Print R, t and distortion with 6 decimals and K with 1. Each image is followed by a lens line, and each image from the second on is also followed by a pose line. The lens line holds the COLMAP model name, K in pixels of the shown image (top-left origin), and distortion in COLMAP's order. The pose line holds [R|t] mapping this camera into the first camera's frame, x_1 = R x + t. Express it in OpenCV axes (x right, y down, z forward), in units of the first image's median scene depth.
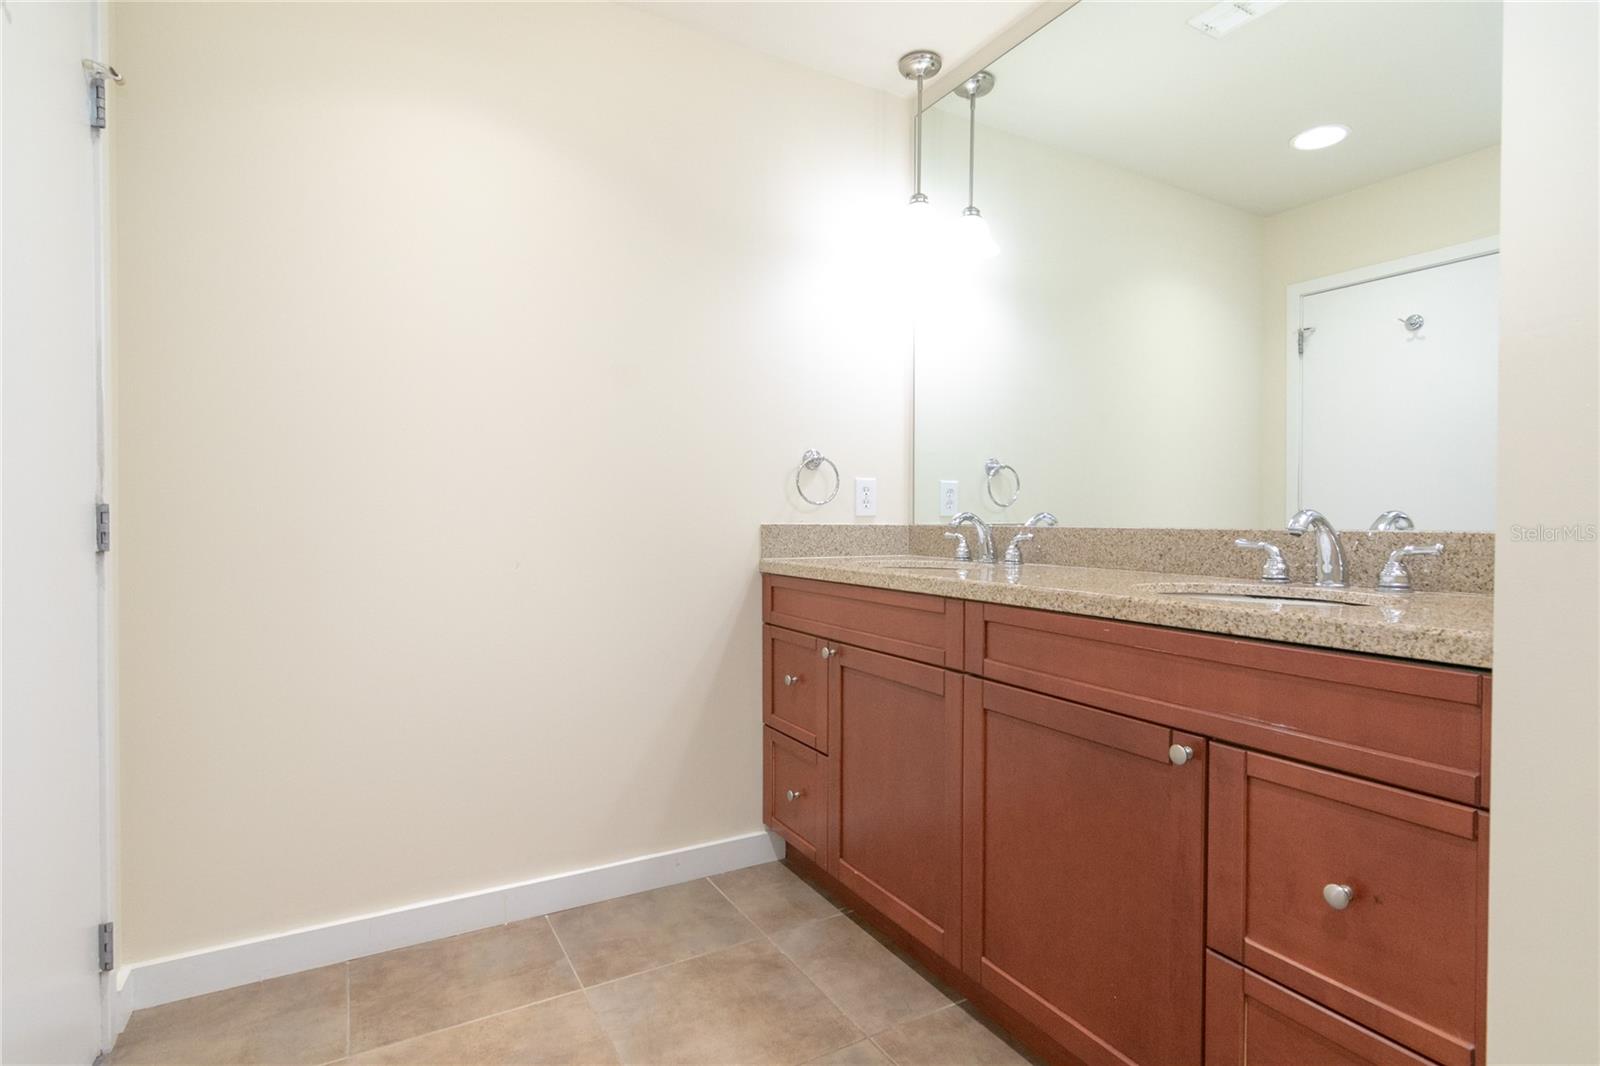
lens RADIAL K [[814.7, 0, 801.0], [0, 814.7, 528.4], [0, 0, 1]] dist [-0.004650, 0.001023]
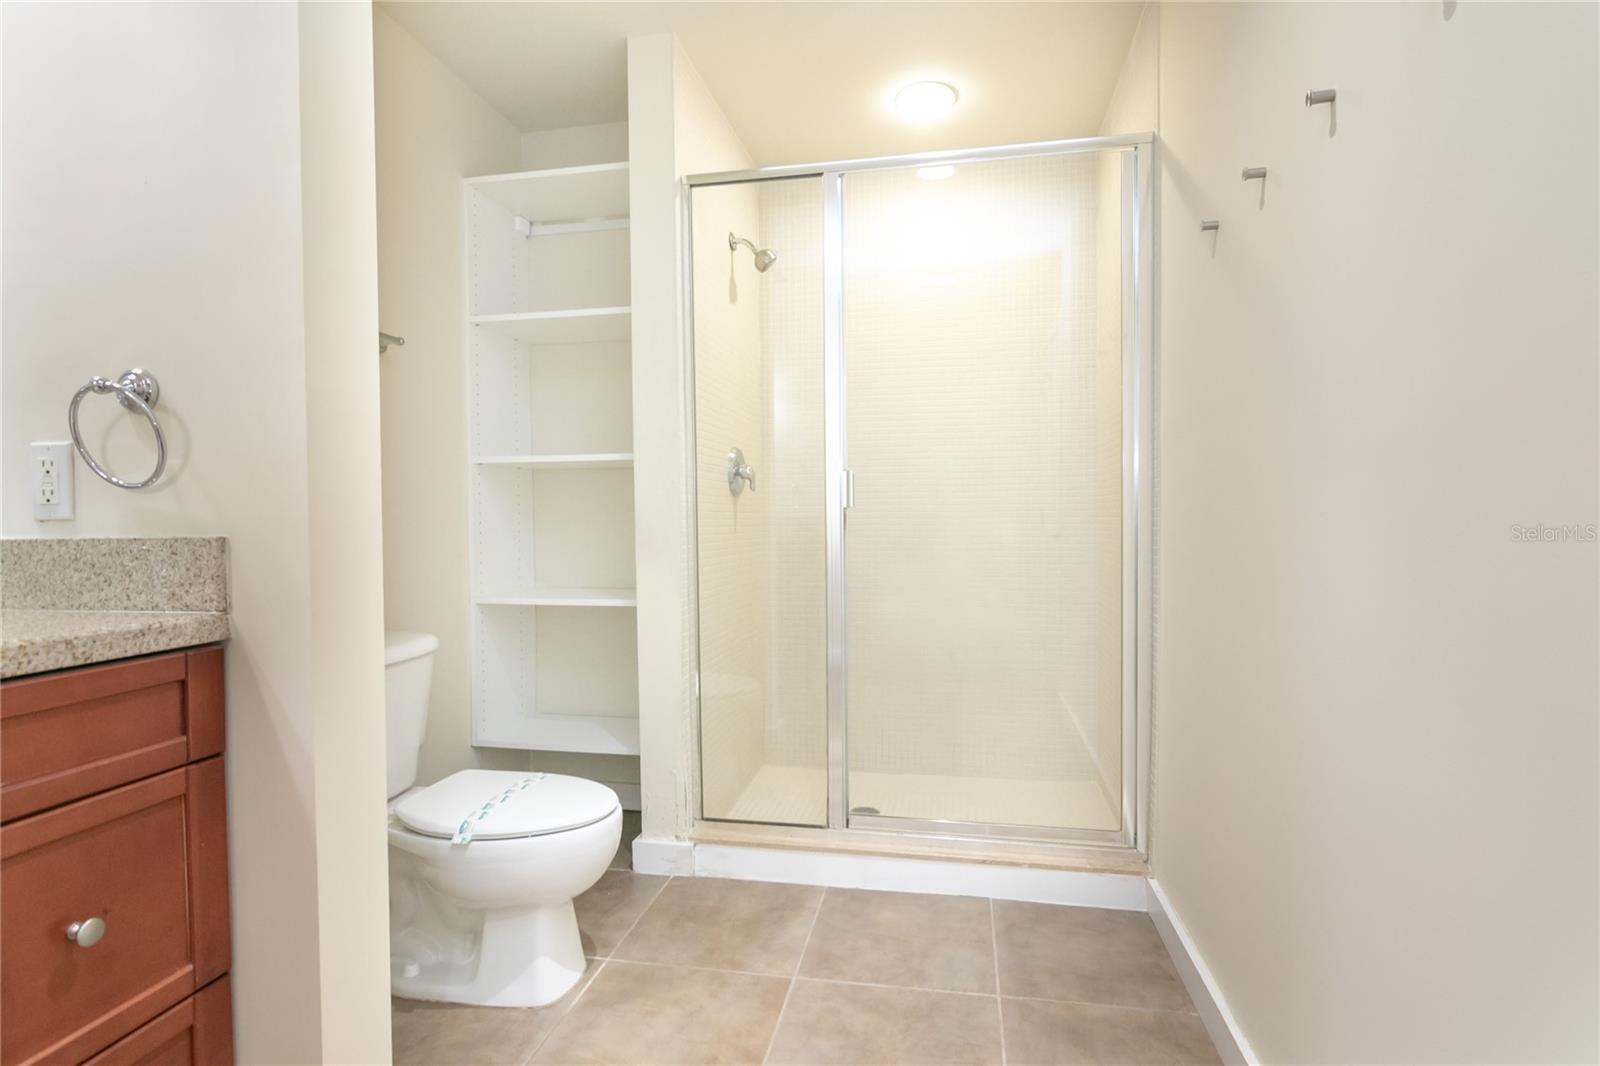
lens RADIAL K [[814.7, 0, 799.7], [0, 814.7, 531.4], [0, 0, 1]] dist [-0.004650, 0.001023]
pose [[-0.767199, 0.004403, 0.641394, -0.556529], [0.030082, 0.999123, 0.029124, -0.005470], [-0.640703, 0.041639, -0.766659, 1.184404]]
